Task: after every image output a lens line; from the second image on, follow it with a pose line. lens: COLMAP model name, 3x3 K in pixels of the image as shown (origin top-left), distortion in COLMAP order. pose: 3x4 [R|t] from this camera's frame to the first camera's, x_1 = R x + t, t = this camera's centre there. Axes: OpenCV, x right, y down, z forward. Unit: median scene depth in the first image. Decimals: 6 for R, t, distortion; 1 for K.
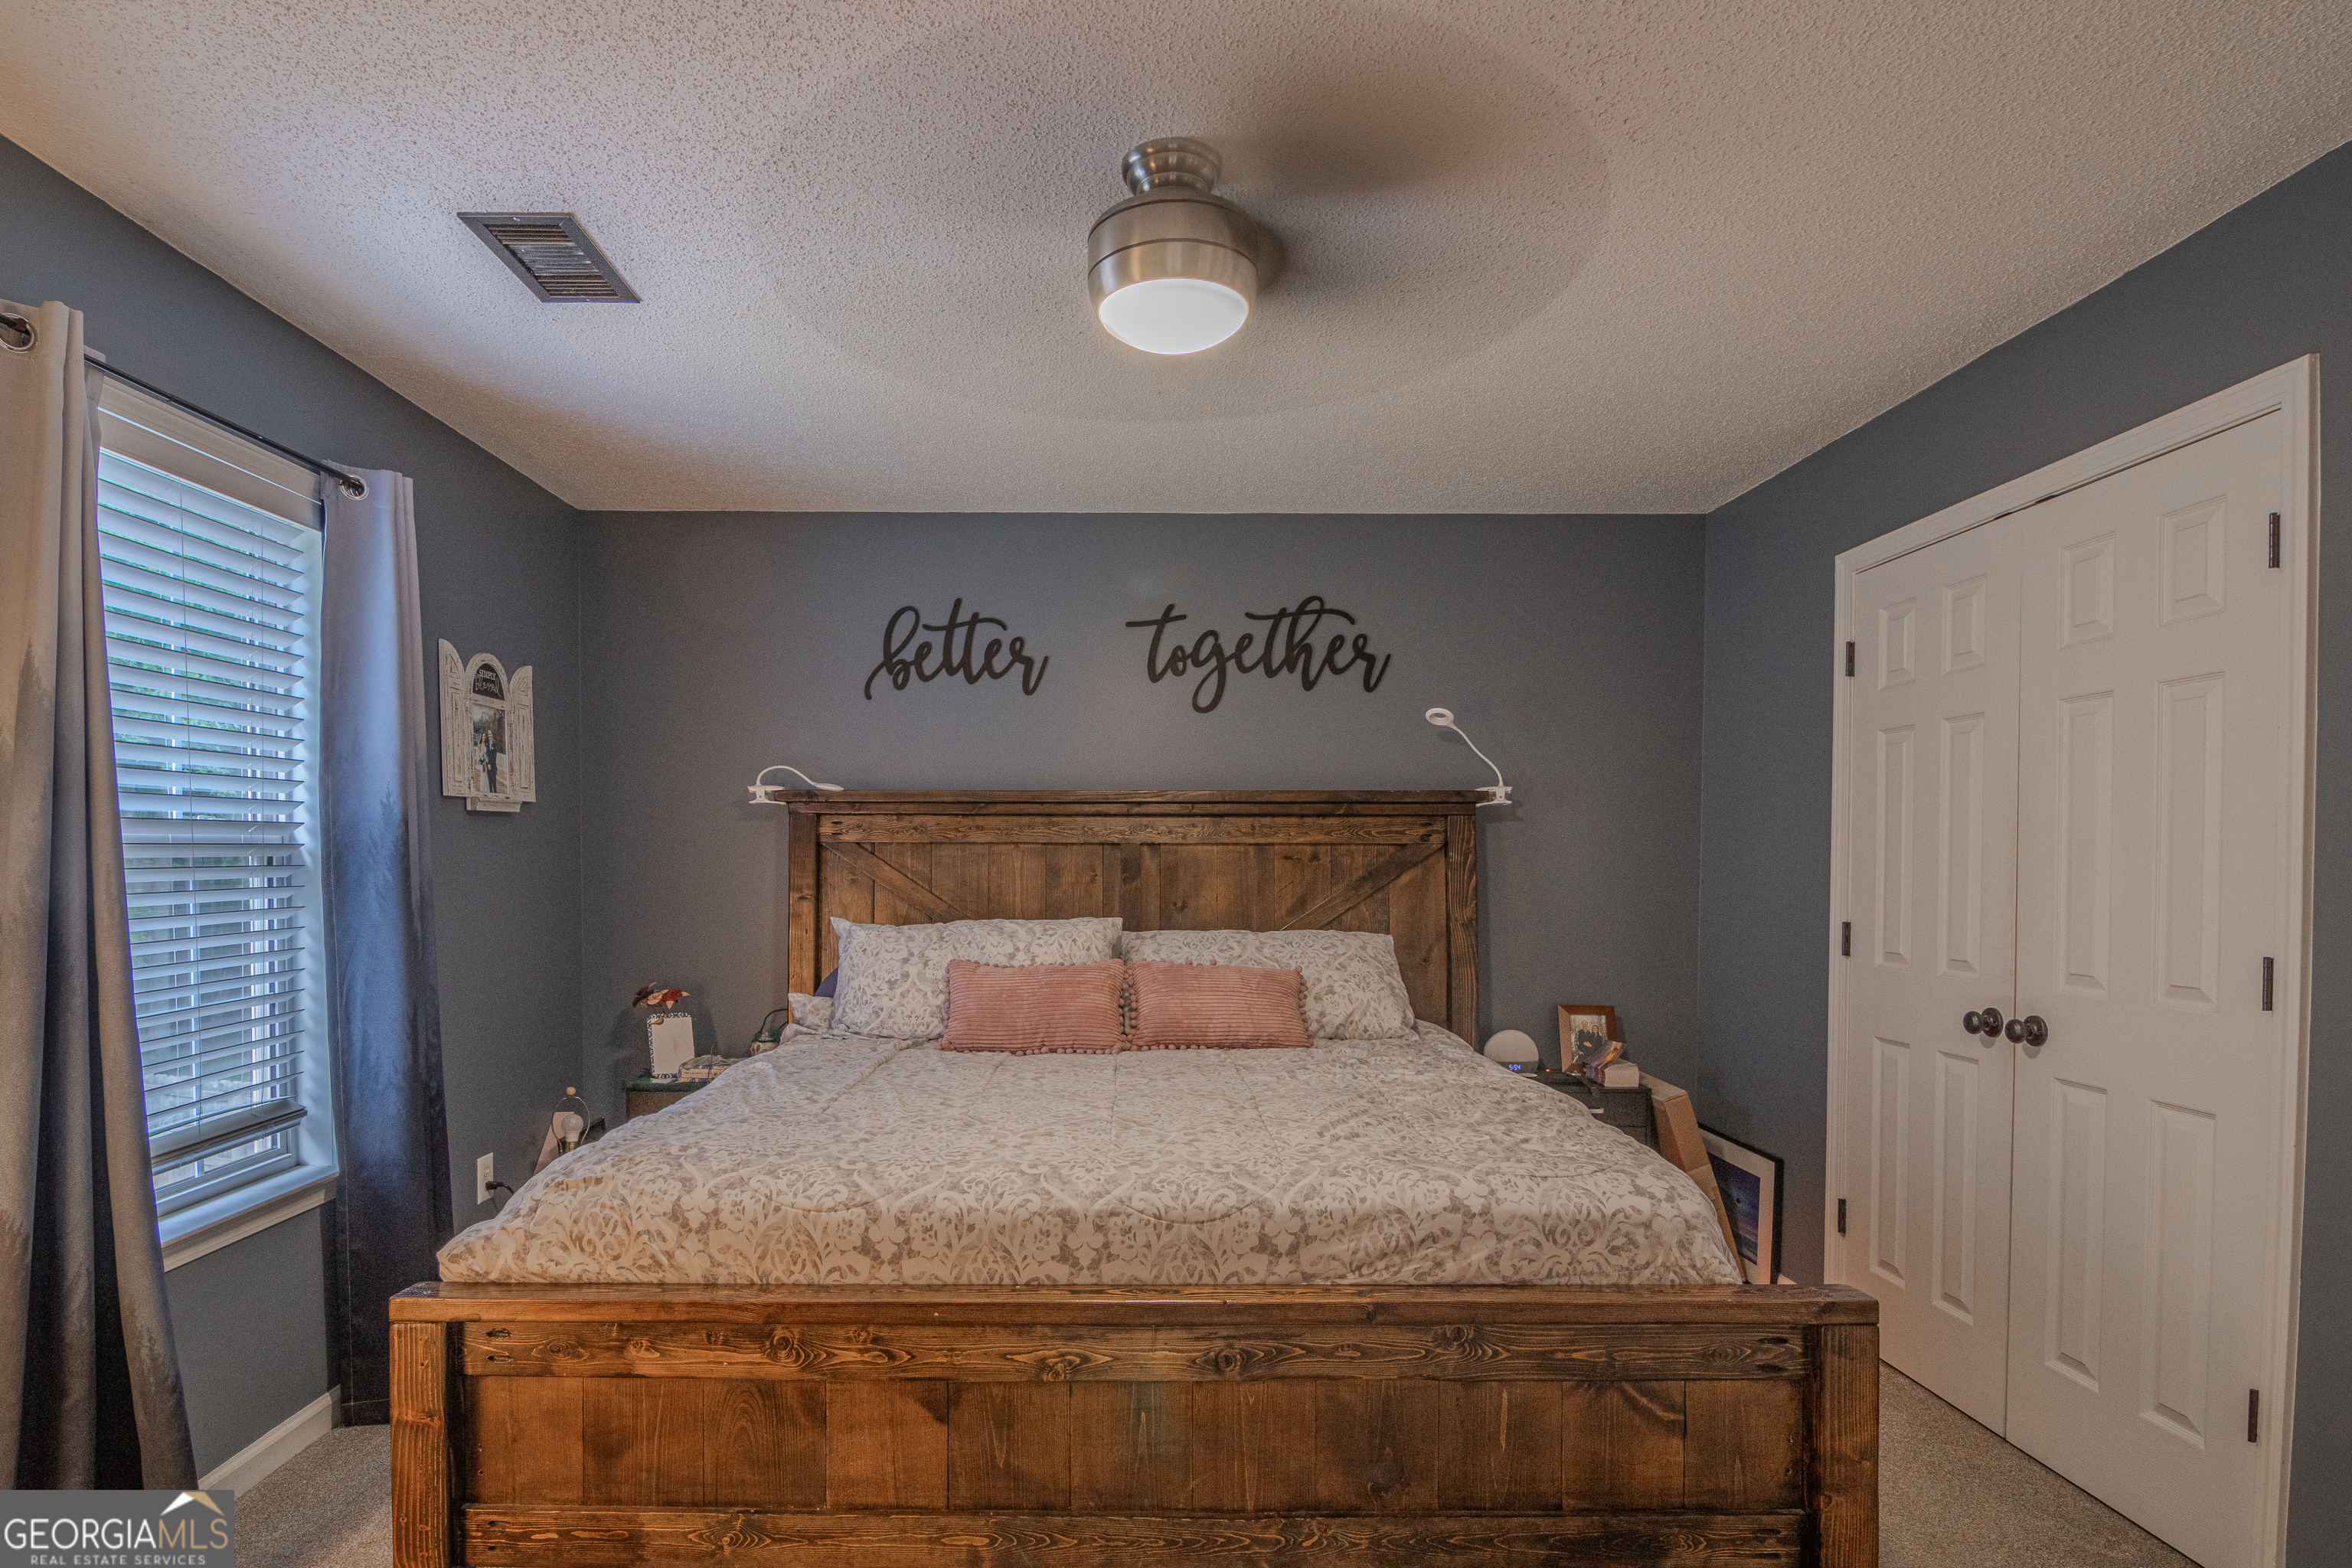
lens RADIAL K [[1244.4, 0, 1119.2], [0, 1244.4, 893.0], [0, 0, 1]] dist [0.001199, -0.024993]
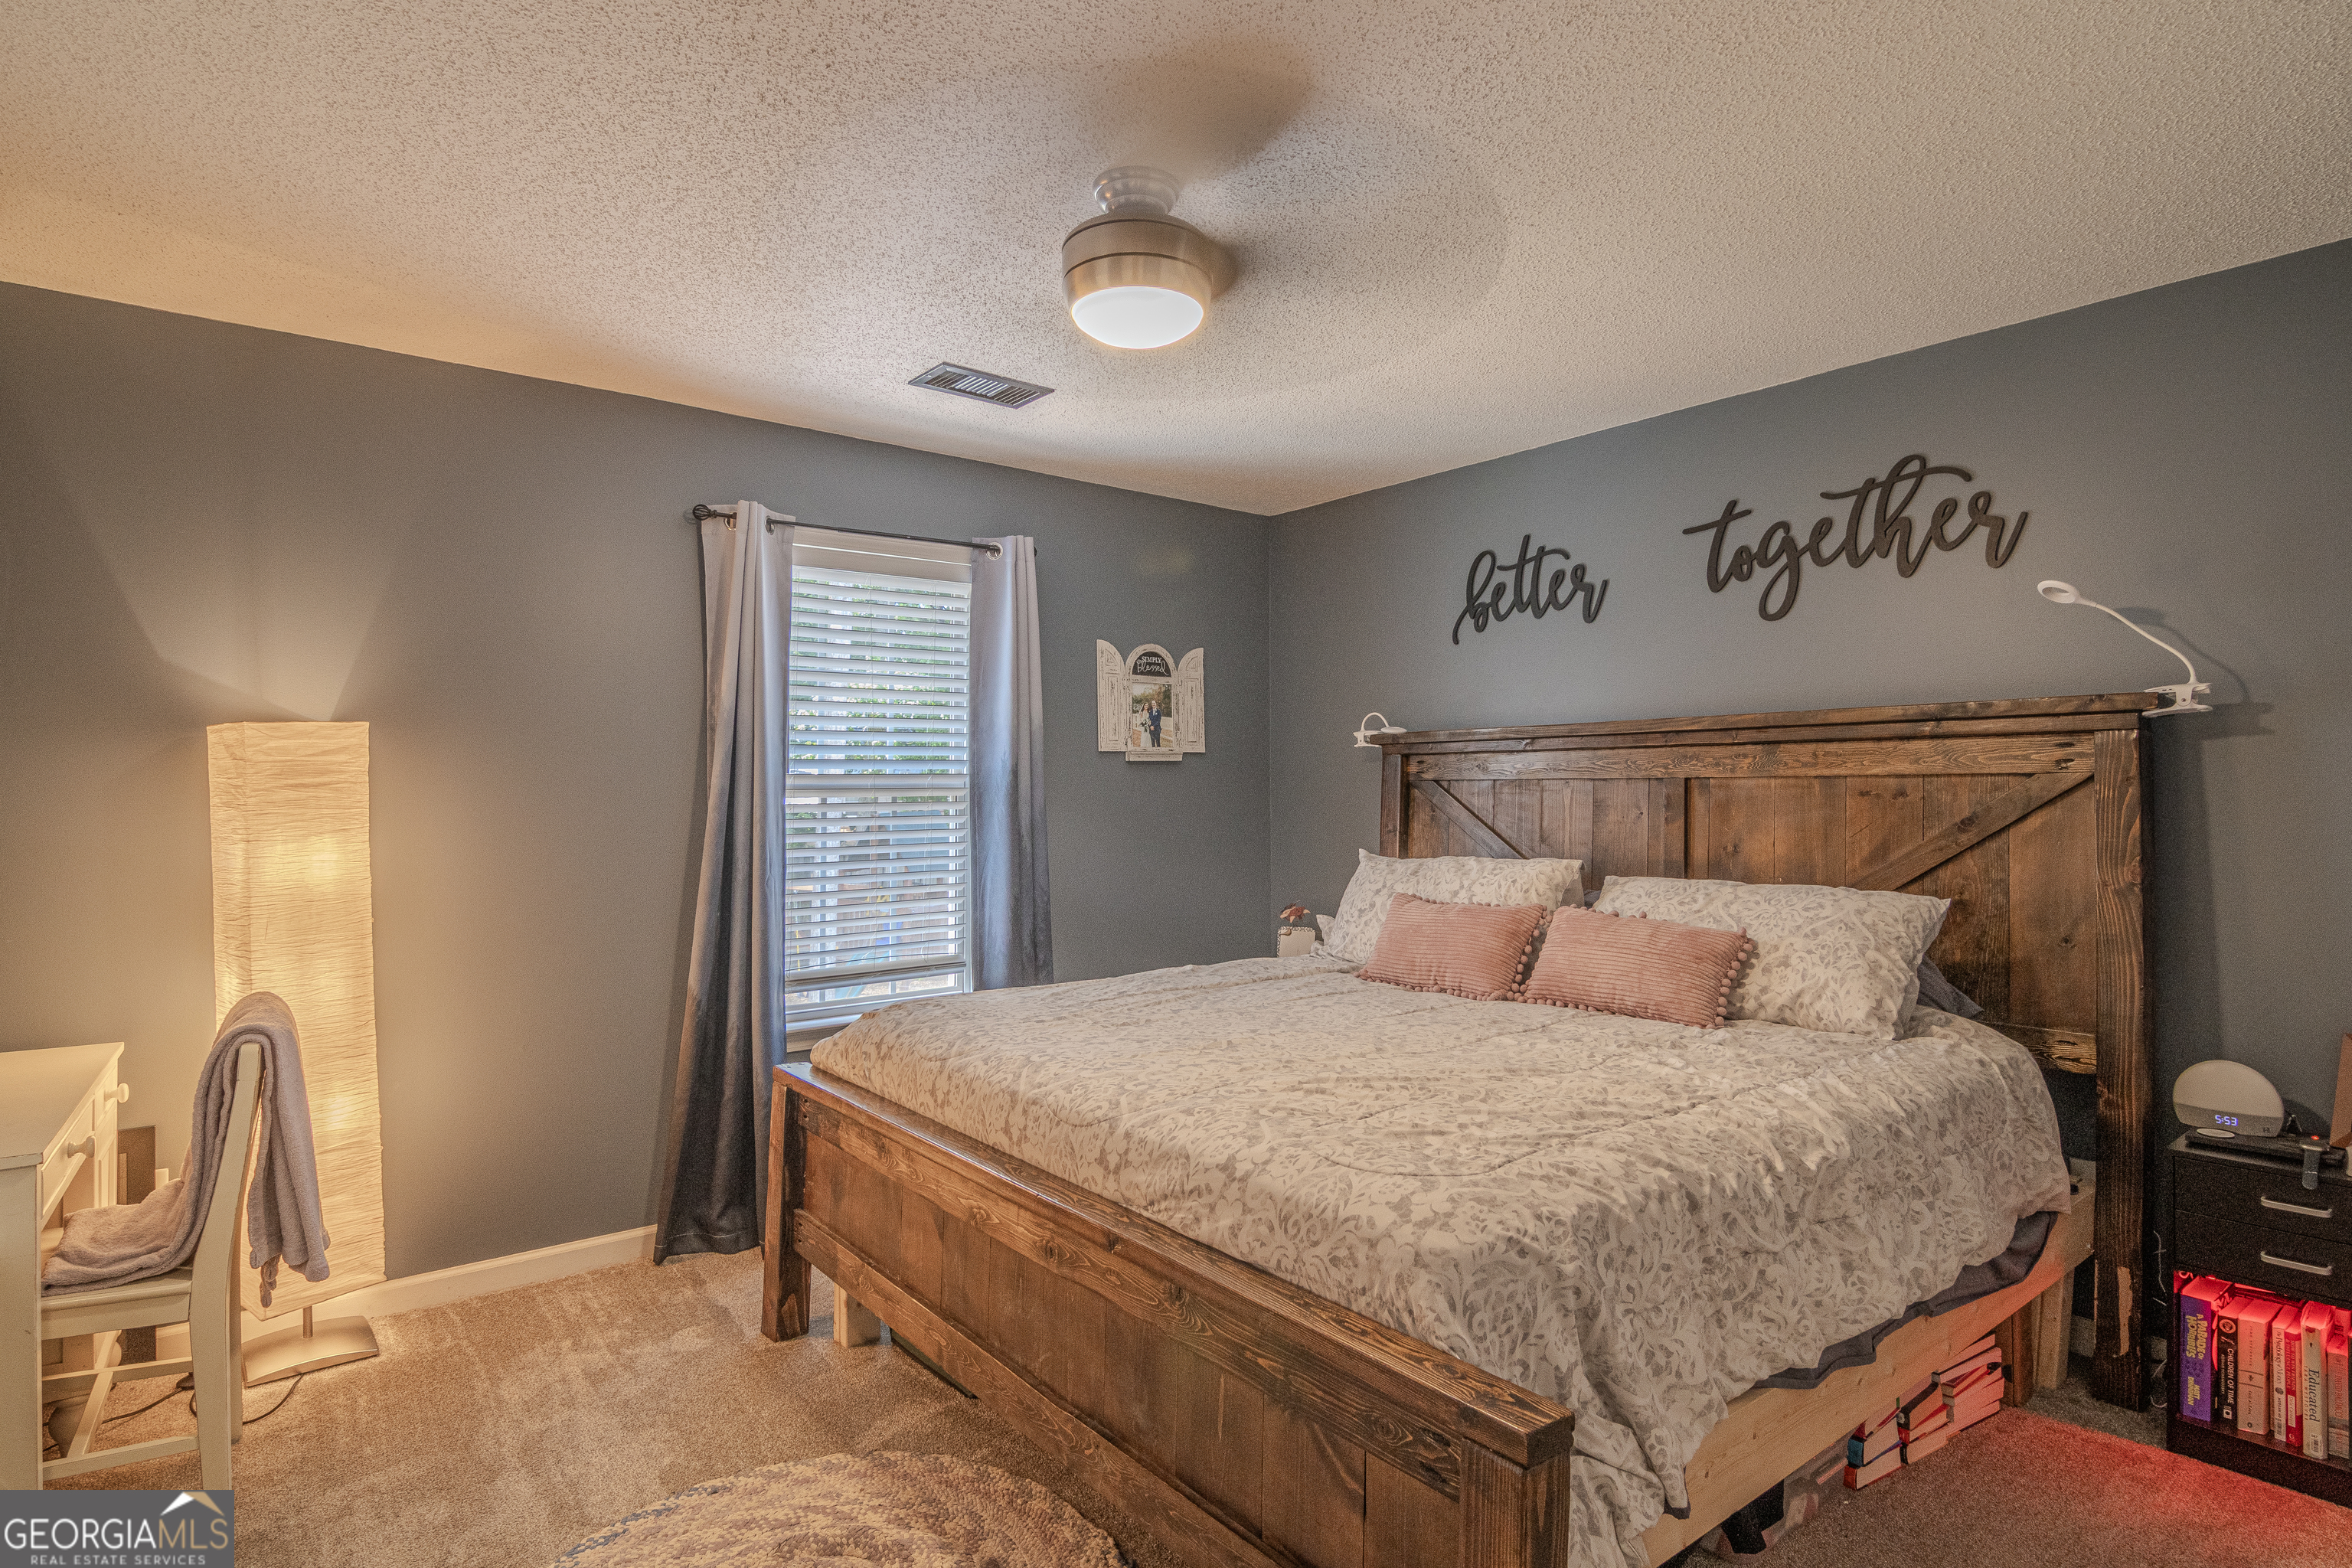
lens RADIAL K [[1230.4, 0, 1187.0], [0, 1230.4, 756.9], [0, 0, 1]] dist [-0.008910, -0.000723]
pose [[0.615307, -0.026680, -0.787836, 0.552964], [-0.018621, 0.998656, -0.048363, -0.006863], [0.788067, 0.044428, 0.613984, 0.216601]]
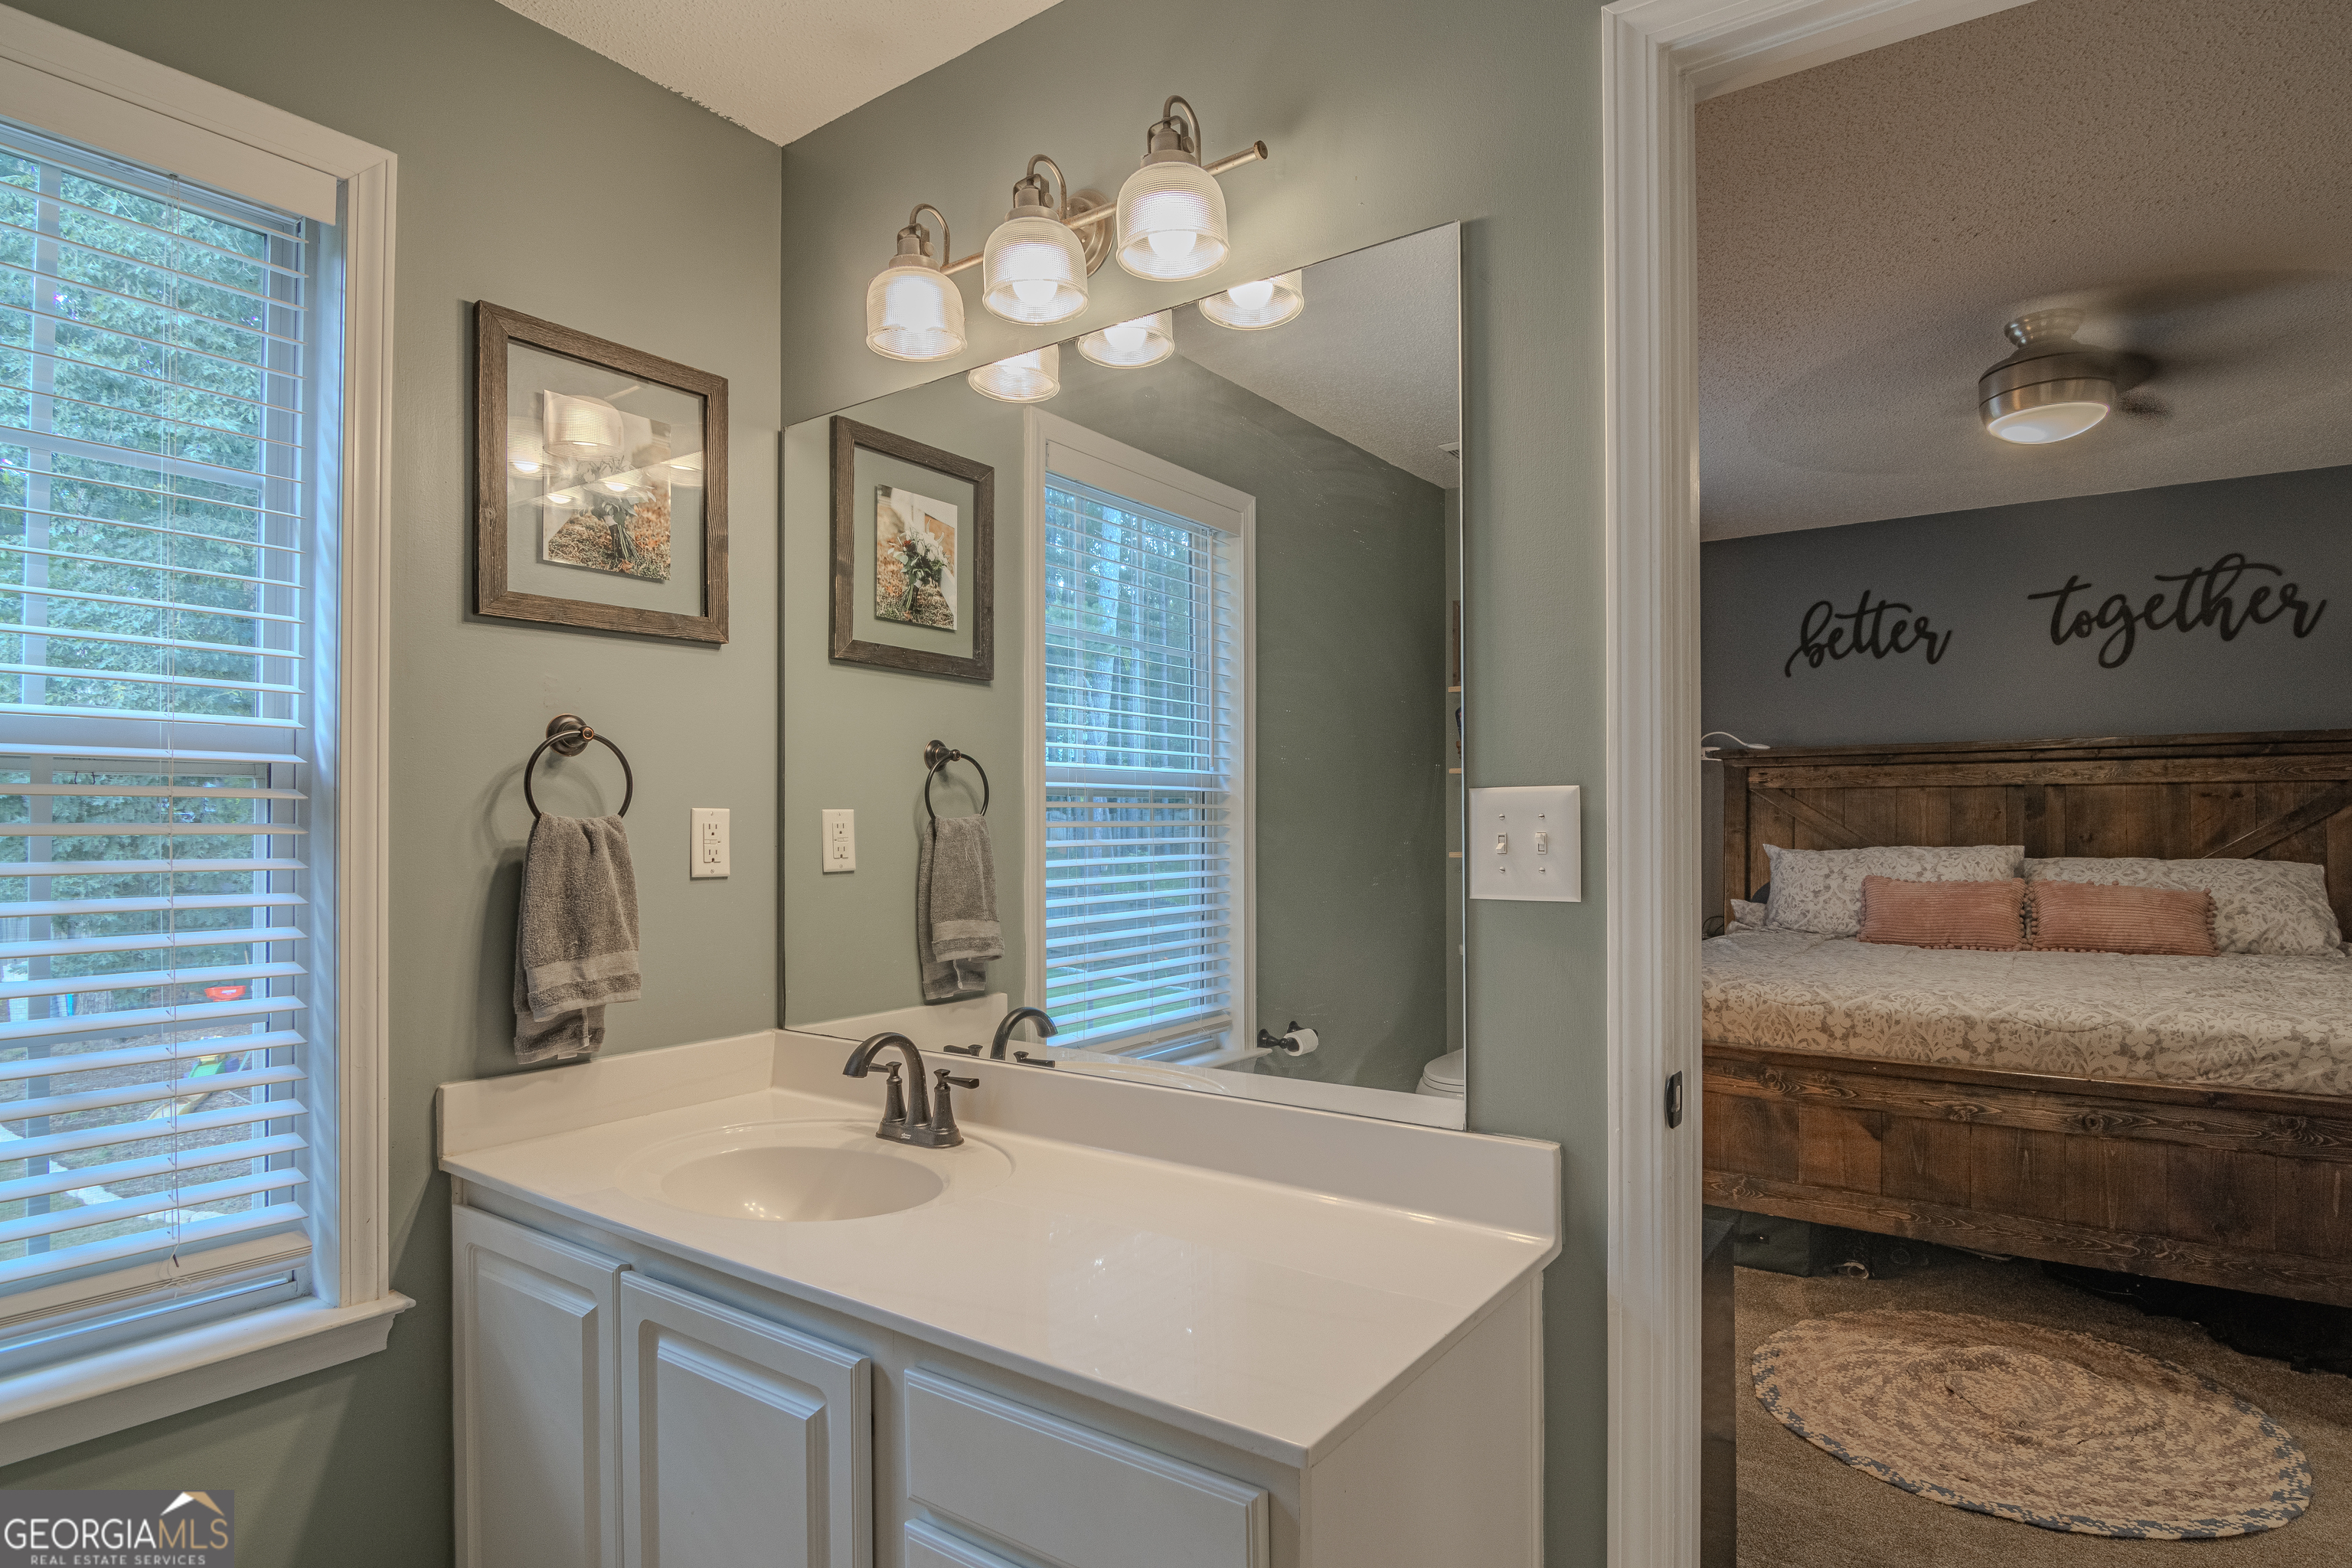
lens RADIAL K [[1232.7, 0, 1185.2], [0, 1232.7, 816.0], [0, 0, 1]] dist [-0.014911, -0.006724]
pose [[0.815866, -0.006669, -0.578202, 0.024809], [-0.009966, 0.999623, -0.025592, 0.030414], [0.578155, 0.026641, 0.815492, -0.446466]]
